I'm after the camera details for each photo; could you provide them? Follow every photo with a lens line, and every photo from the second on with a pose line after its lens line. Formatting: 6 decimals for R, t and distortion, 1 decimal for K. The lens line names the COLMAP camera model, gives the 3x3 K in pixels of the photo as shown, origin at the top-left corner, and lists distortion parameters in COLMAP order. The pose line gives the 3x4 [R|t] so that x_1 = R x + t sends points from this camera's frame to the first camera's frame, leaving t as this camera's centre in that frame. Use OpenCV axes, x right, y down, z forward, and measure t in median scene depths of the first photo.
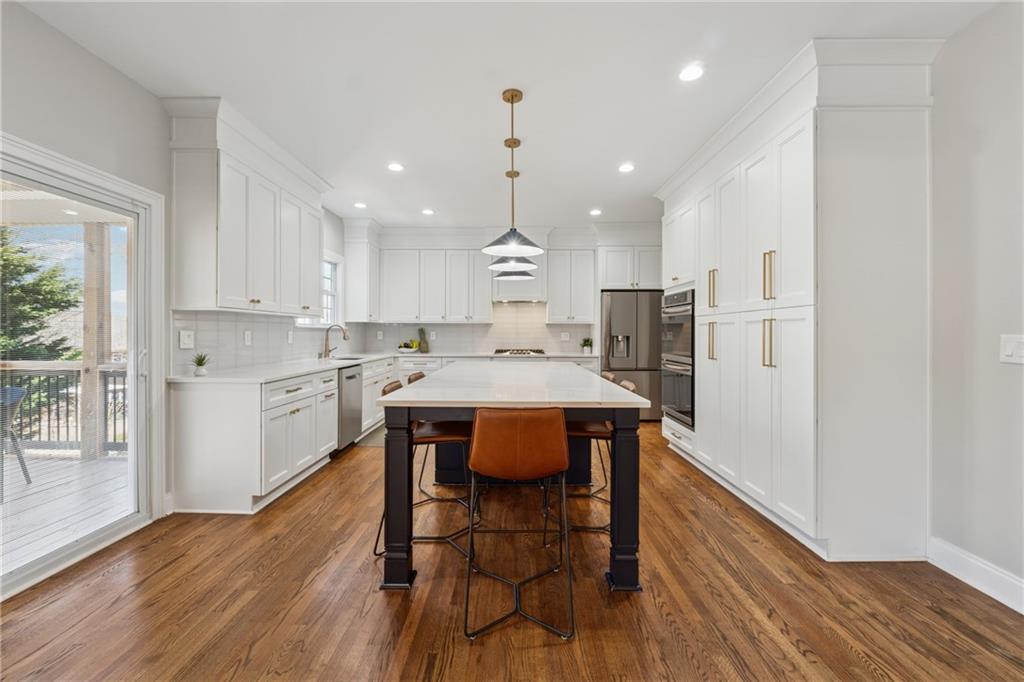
lens RADIAL K [[428.7, 0, 512.9], [0, 428.7, 336.5], [0, 0, 1]] dist [-0.002625, -0.000250]
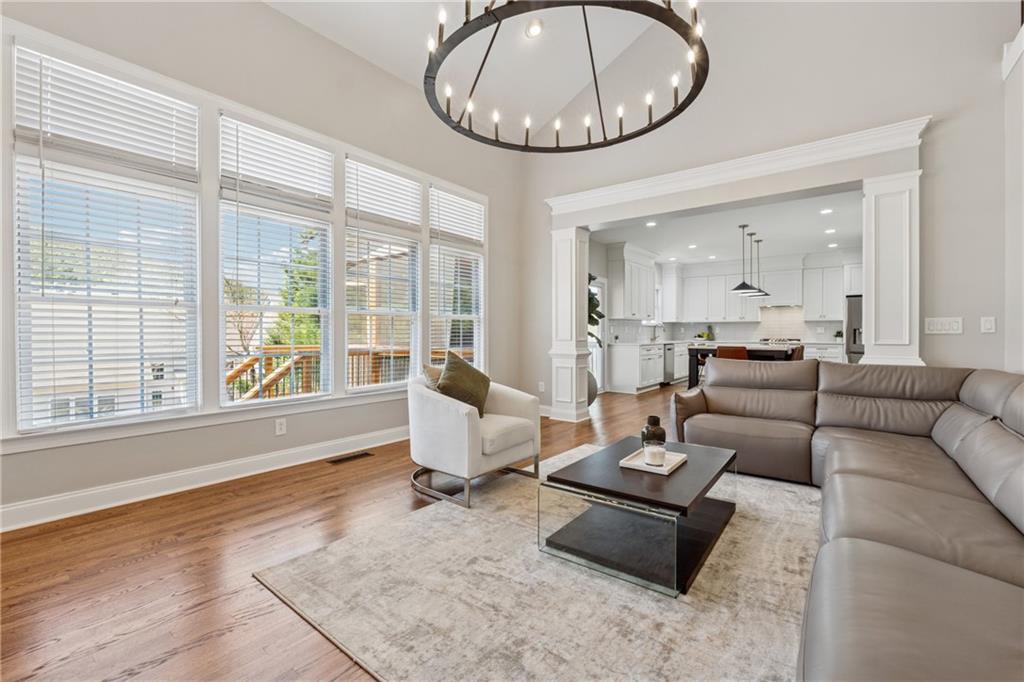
lens RADIAL K [[428.7, 0, 512.9], [0, 428.7, 336.5], [0, 0, 1]] dist [-0.002625, -0.000250]
pose [[0.786754, 0.002285, -0.617262, 0.247410], [-0.002528, 0.999997, 0.000480, 0.029752], [0.617261, 0.001183, 0.786757, -0.894333]]
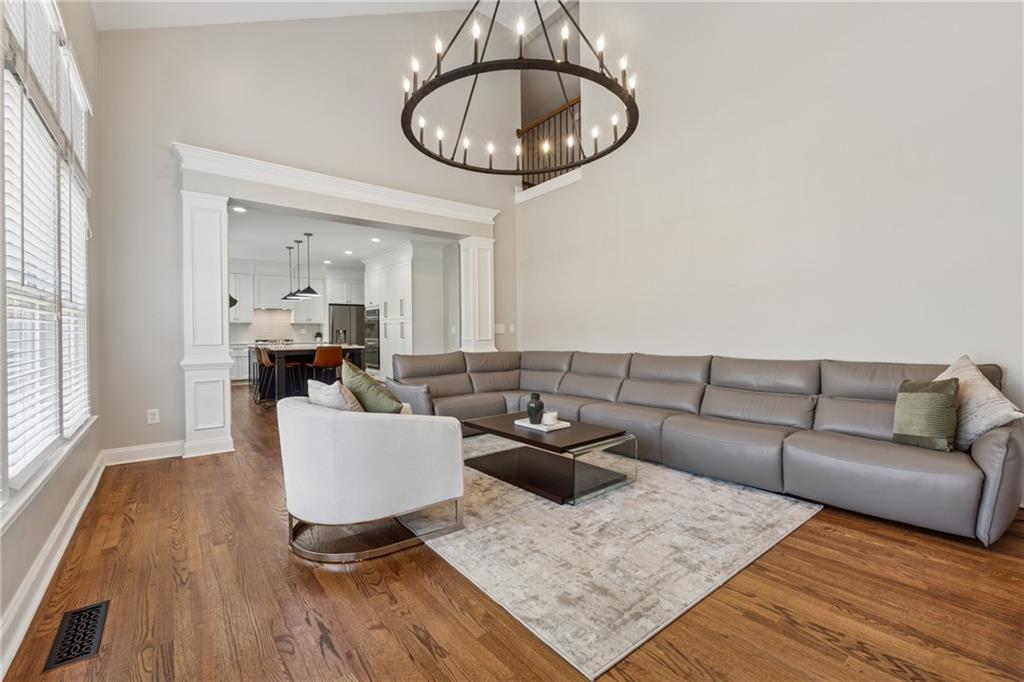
lens RADIAL K [[431.1, 0, 491.5], [0, 431.1, 335.5], [0, 0, 1]] dist [0.000321, 0.000038]
pose [[0.802025, -0.012277, 0.597164, -0.357950], [0.013420, 0.999907, 0.002533, 0.026731], [-0.597140, 0.005982, 0.802115, -0.915338]]
